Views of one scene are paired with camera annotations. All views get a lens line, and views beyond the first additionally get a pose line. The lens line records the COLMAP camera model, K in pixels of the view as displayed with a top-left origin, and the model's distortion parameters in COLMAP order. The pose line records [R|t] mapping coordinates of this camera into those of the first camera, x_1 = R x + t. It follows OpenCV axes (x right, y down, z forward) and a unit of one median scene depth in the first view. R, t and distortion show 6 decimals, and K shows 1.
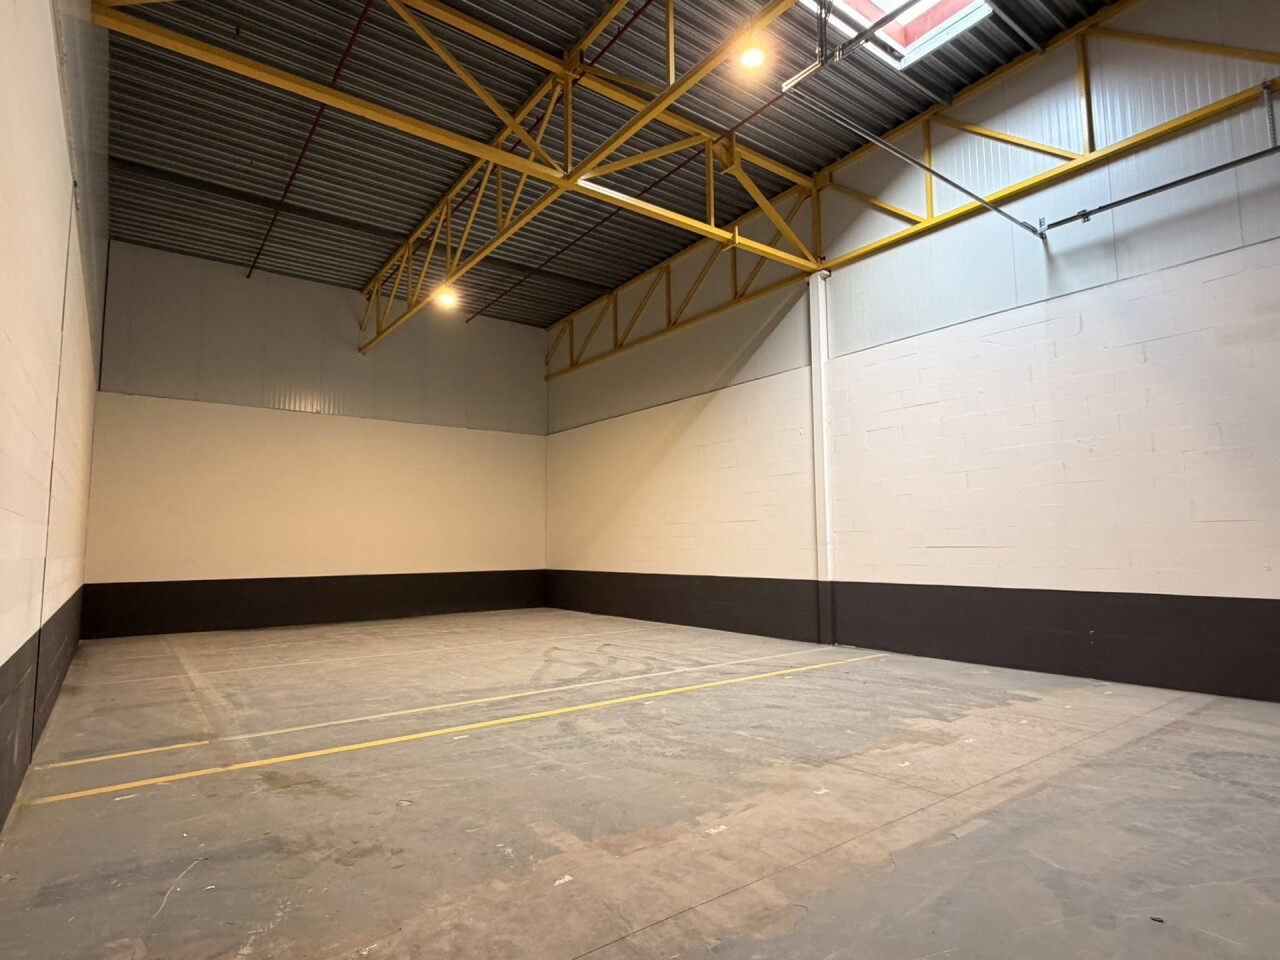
lens RADIAL K [[698.6, 0, 647.5], [0, 698.6, 485.7], [0, 0, 1]] dist [0.000509, -0.000576]
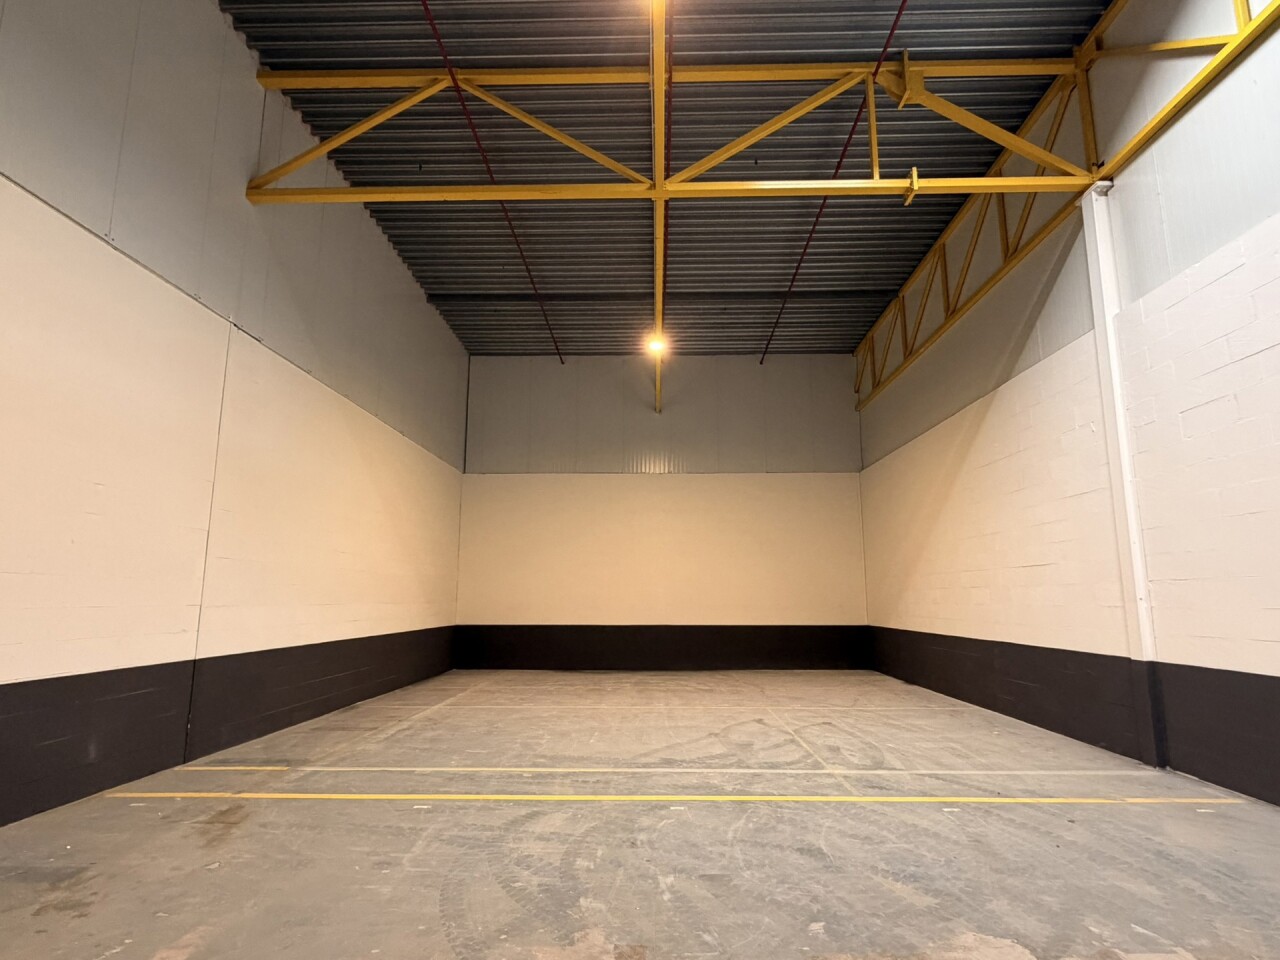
lens RADIAL K [[698.6, 0, 641.8], [0, 698.6, 486.3], [0, 0, 1]] dist [0.000509, -0.000576]
pose [[0.781079, -0.089177, -0.618032, 0.335993], [0.046406, 0.995303, -0.084965, 0.016012], [0.622706, 0.037684, 0.781548, 0.256262]]
